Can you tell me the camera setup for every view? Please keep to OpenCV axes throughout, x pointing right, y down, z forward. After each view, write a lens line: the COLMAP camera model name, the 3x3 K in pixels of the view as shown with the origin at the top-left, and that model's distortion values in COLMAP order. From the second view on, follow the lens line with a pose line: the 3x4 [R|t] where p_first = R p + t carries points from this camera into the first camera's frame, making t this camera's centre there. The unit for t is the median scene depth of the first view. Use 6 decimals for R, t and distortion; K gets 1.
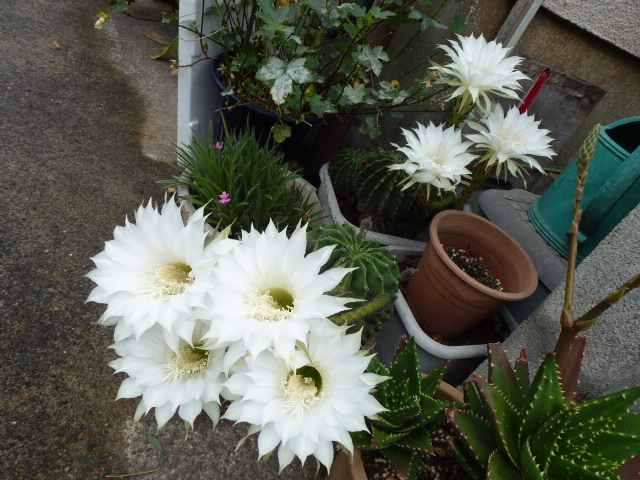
lens RADIAL K [[460.3, 0, 328.6], [0, 460.3, 239.0], [0, 0, 1]] dist [-0.048586, 0.006409]
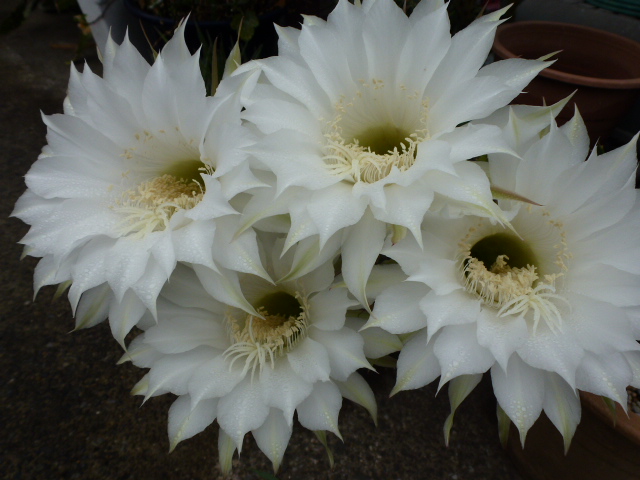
lens RADIAL K [[460.3, 0, 328.6], [0, 460.3, 239.0], [0, 0, 1]] dist [-0.048586, 0.006409]
pose [[0.913308, -0.406516, -0.024762, -0.127933], [0.407269, 0.911727, 0.053722, 0.115978], [0.000737, -0.059149, 0.998249, 0.319687]]
